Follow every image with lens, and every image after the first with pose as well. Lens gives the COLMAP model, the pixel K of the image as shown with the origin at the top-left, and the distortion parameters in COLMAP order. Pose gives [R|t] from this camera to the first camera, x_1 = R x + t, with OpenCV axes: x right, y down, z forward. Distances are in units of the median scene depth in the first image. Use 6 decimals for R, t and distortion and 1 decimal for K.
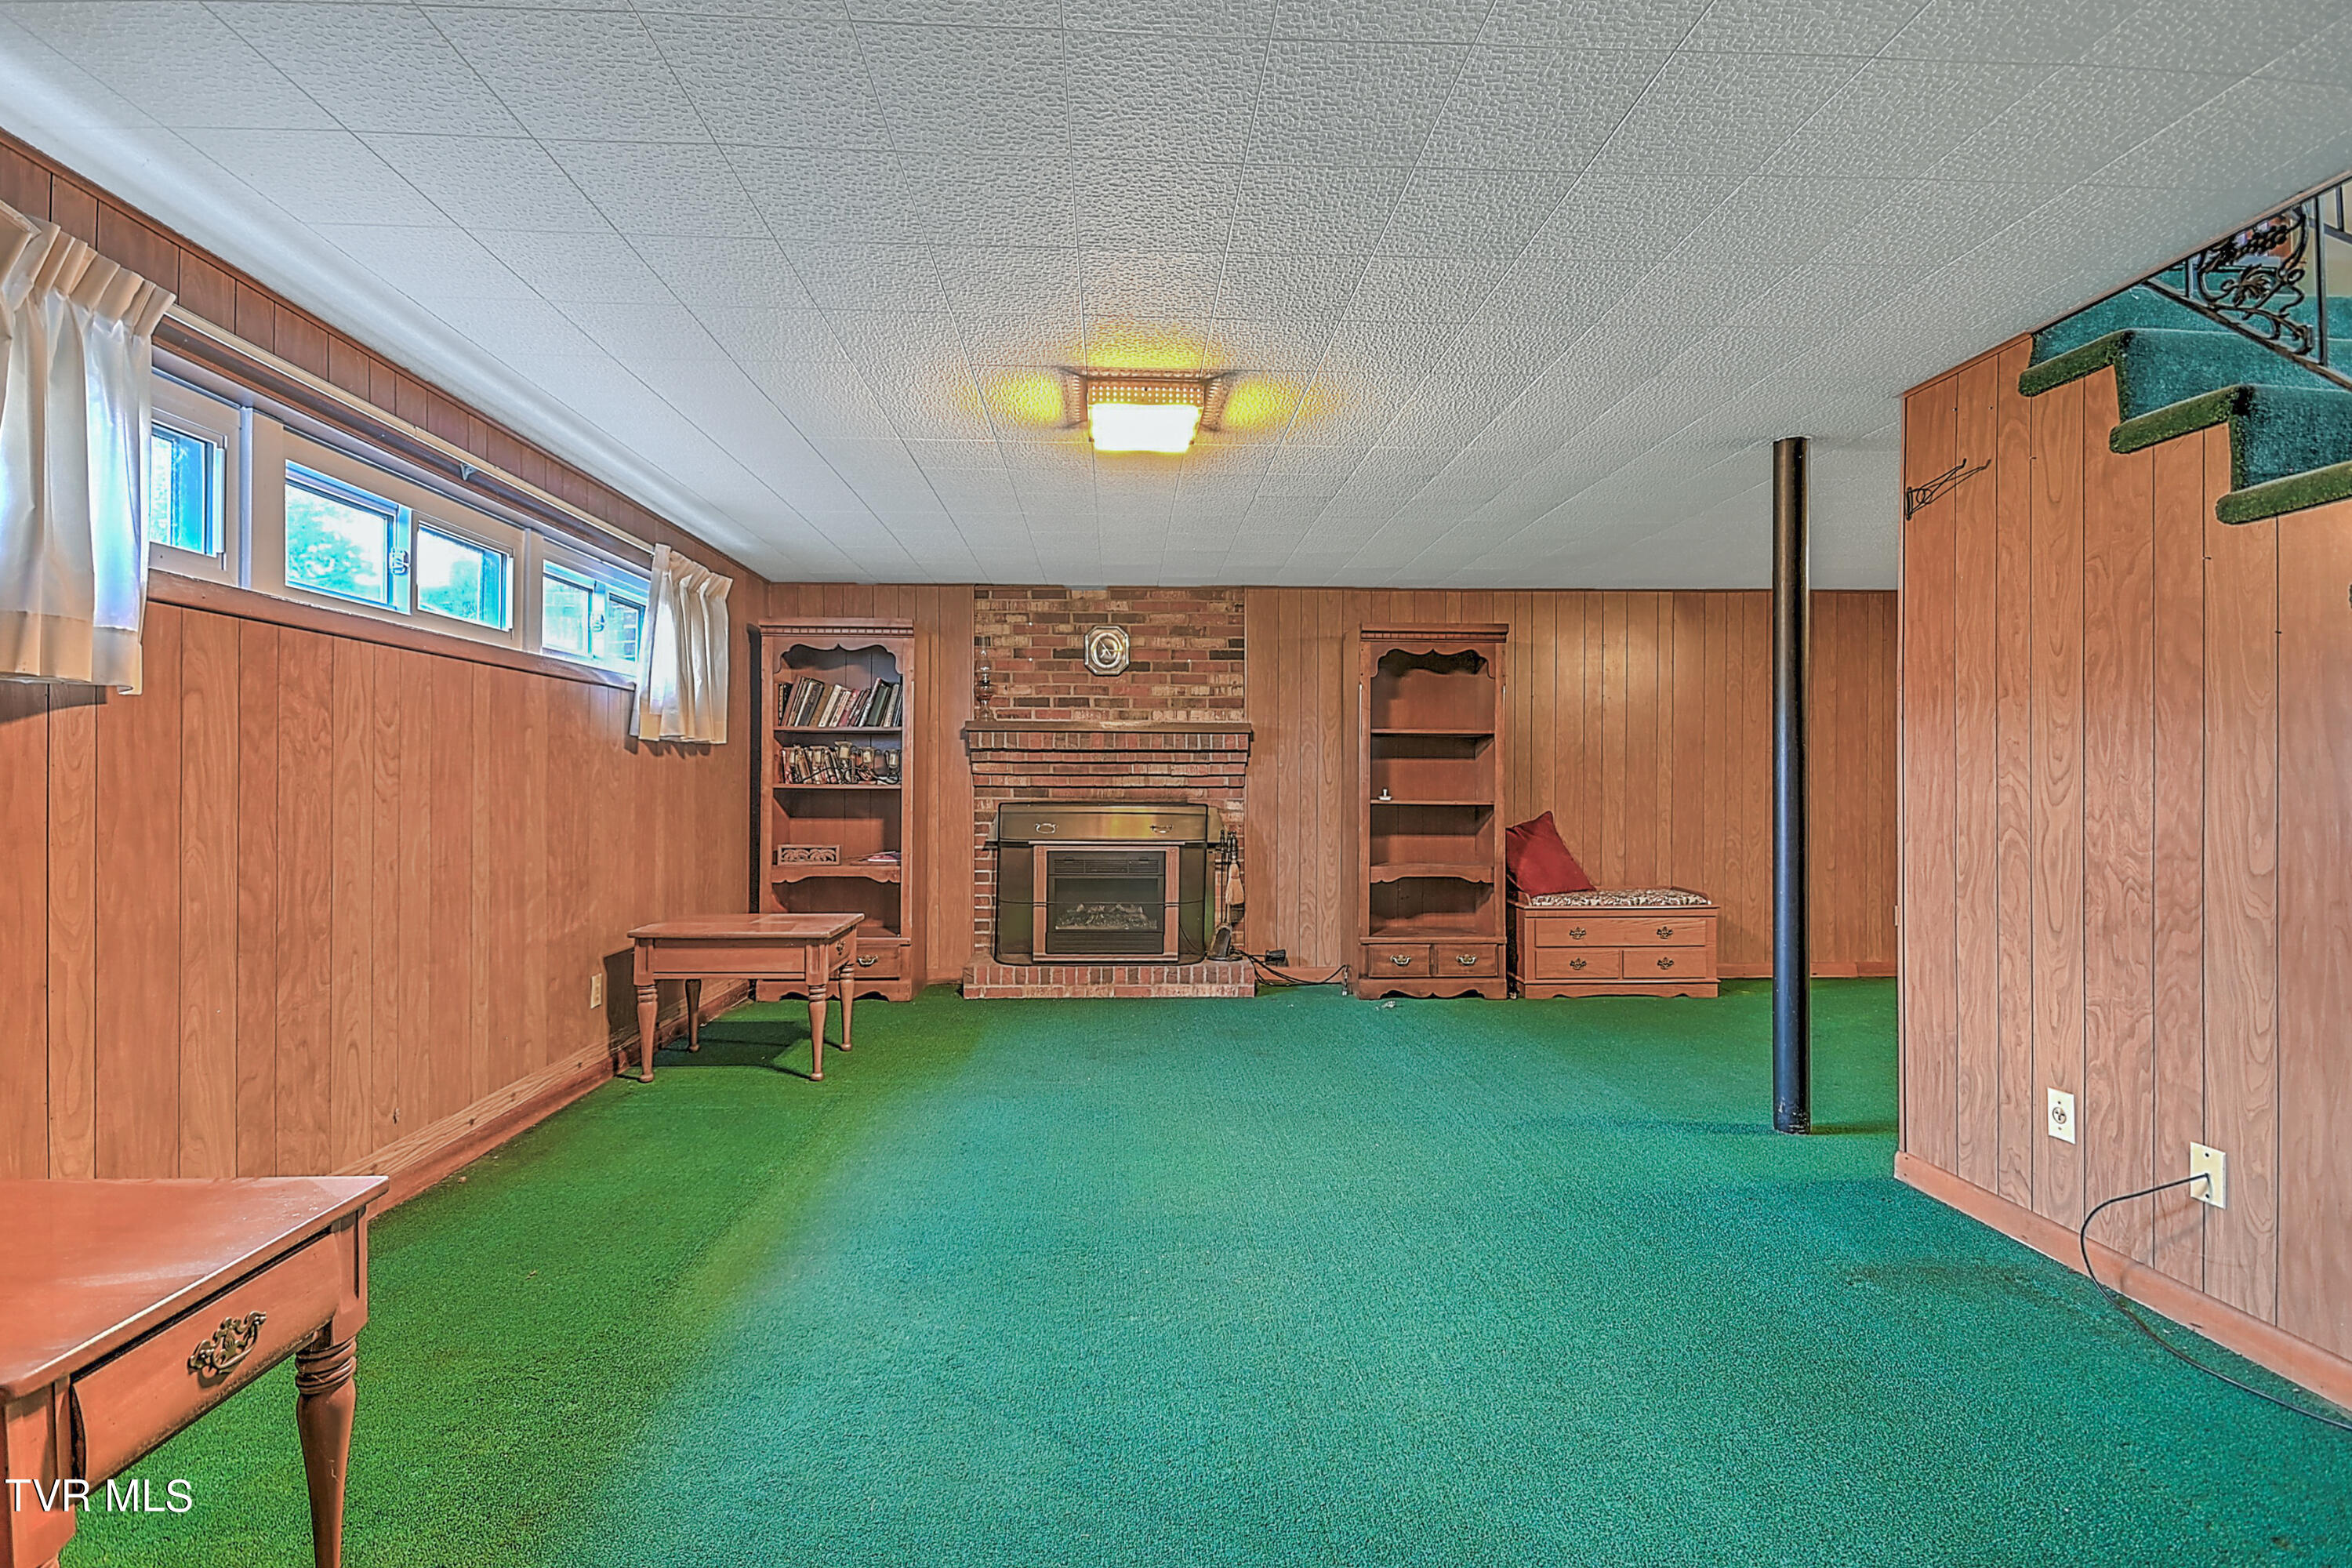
lens RADIAL K [[1043.4, 0, 1162.8], [0, 1043.4, 784.1], [0, 0, 1]] dist [0.019070, -0.007485]
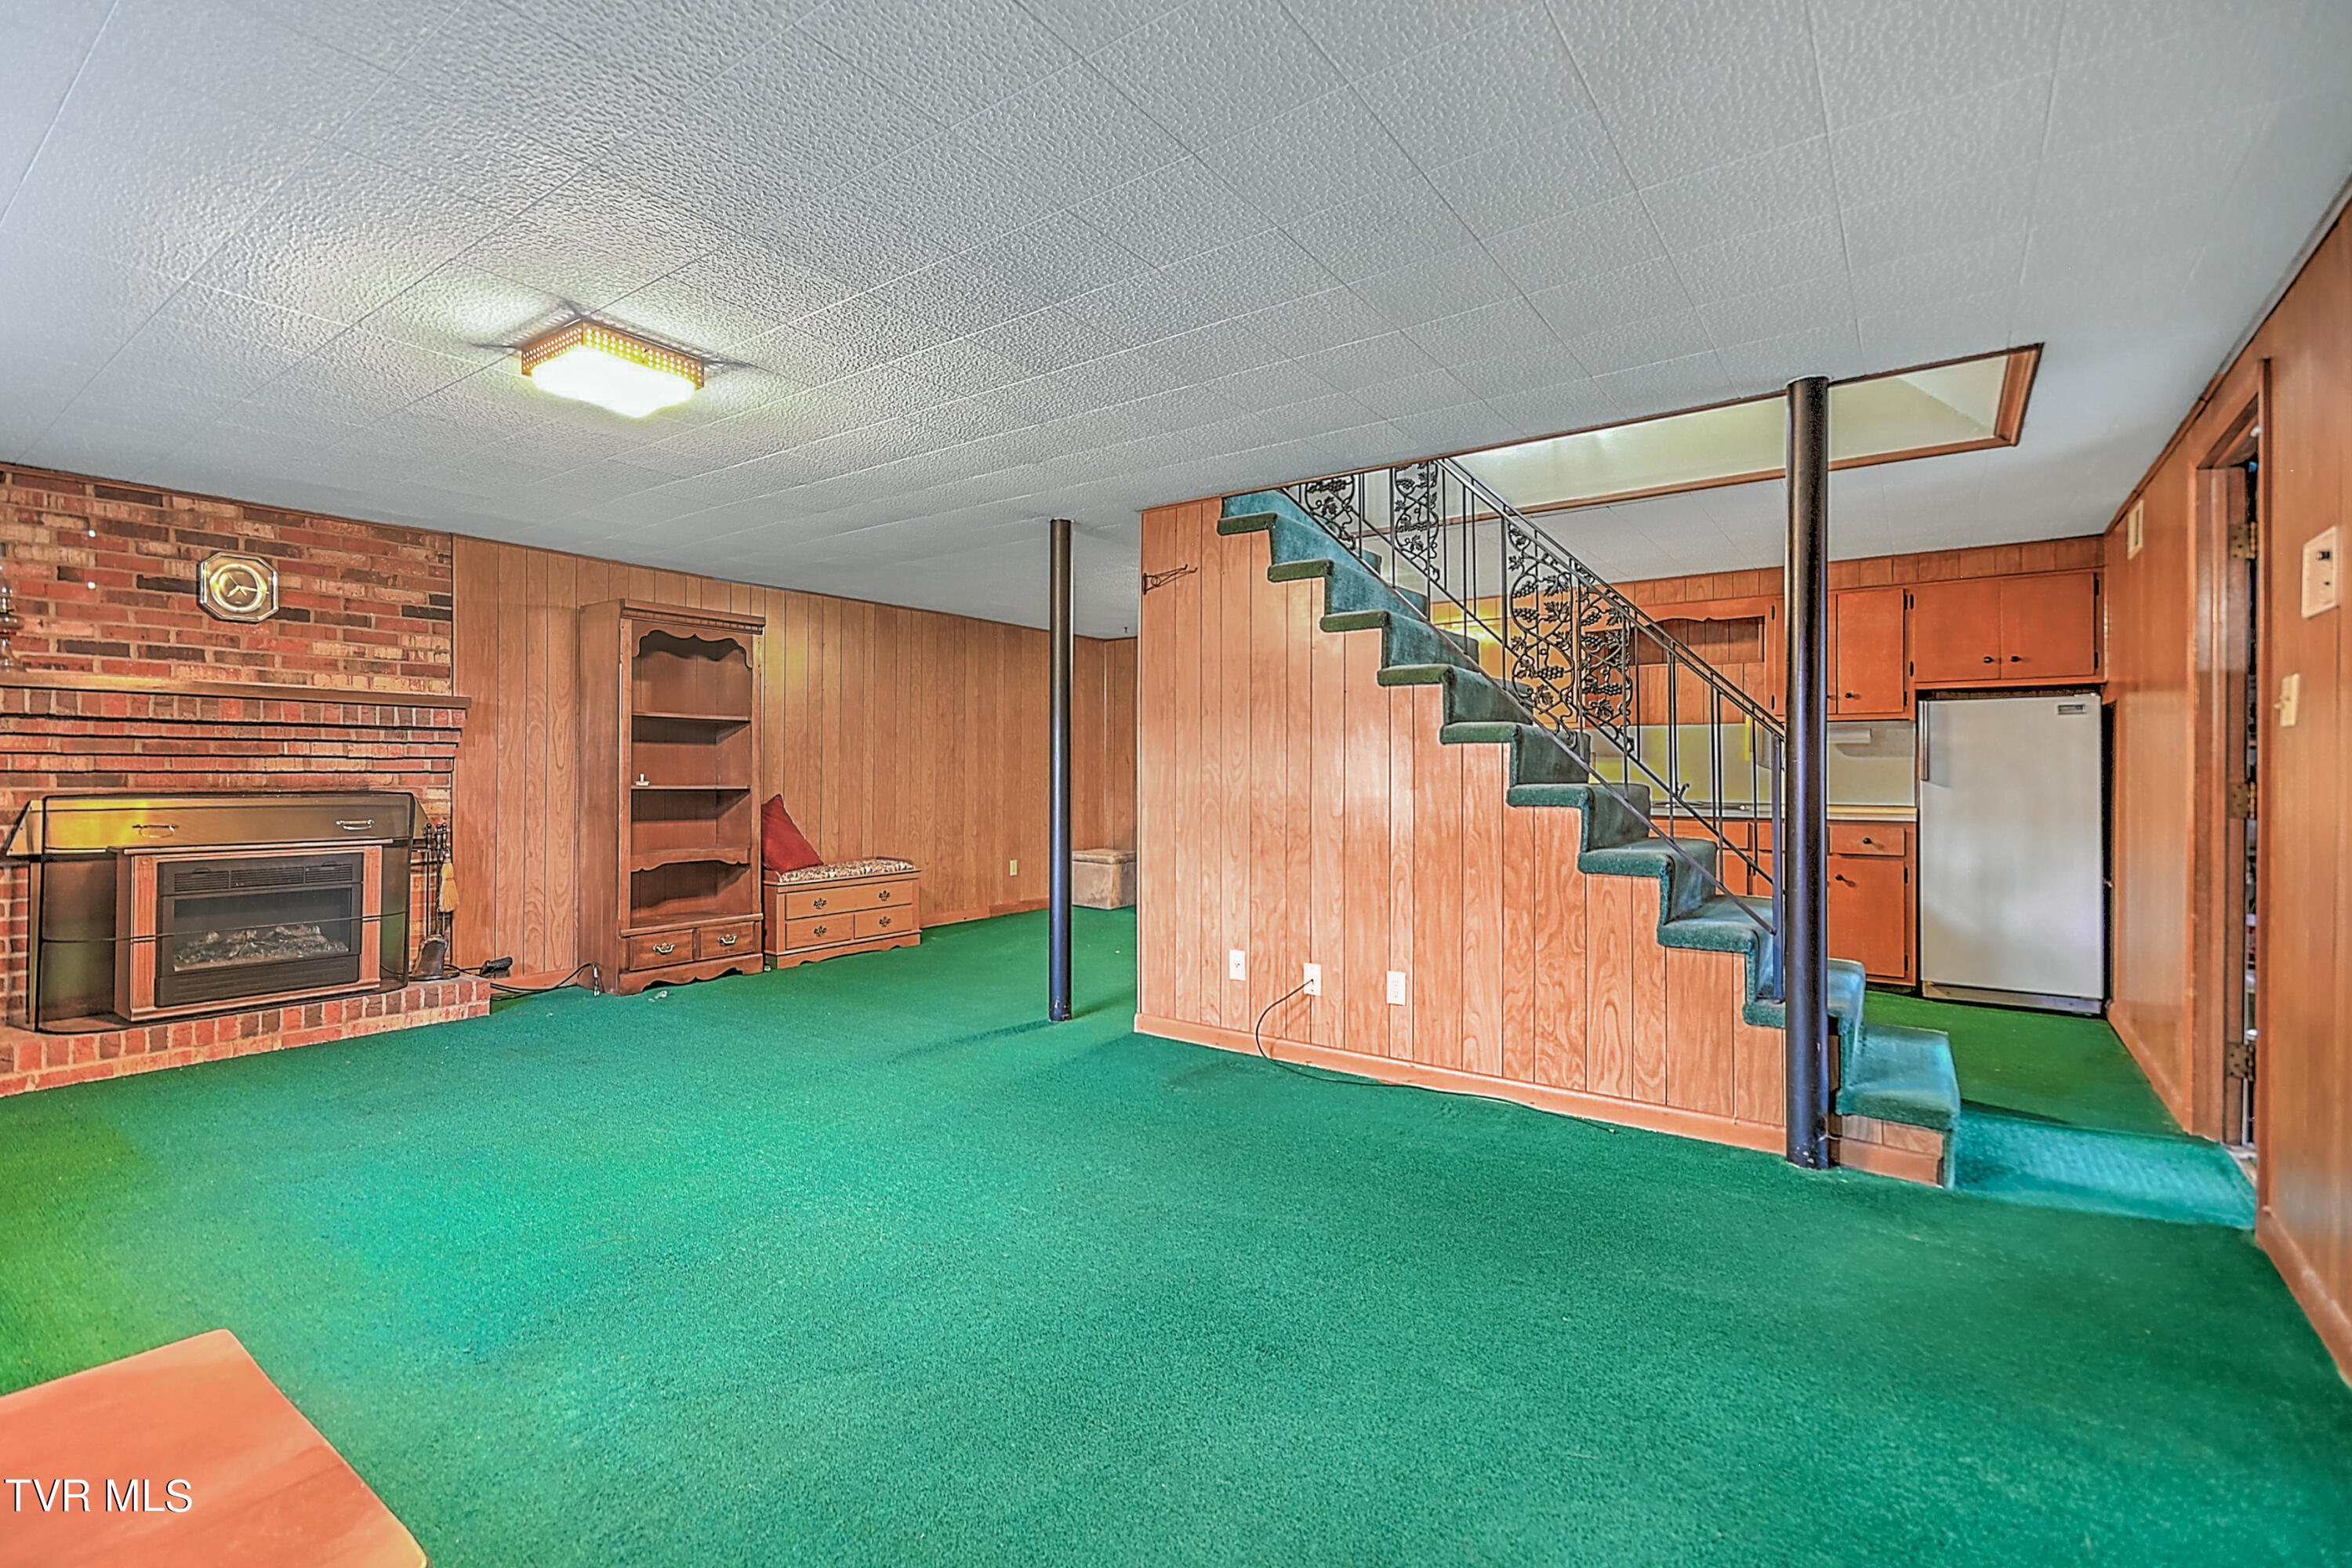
lens RADIAL K [[1043.4, 0, 1164.2], [0, 1043.4, 774.5], [0, 0, 1]] dist [0.019070, -0.007485]
pose [[0.624484, -0.002643, 0.781033, -0.245287], [-0.001358, 0.999989, 0.004470, 0.000377], [-0.781036, -0.003852, 0.624474, 0.021861]]
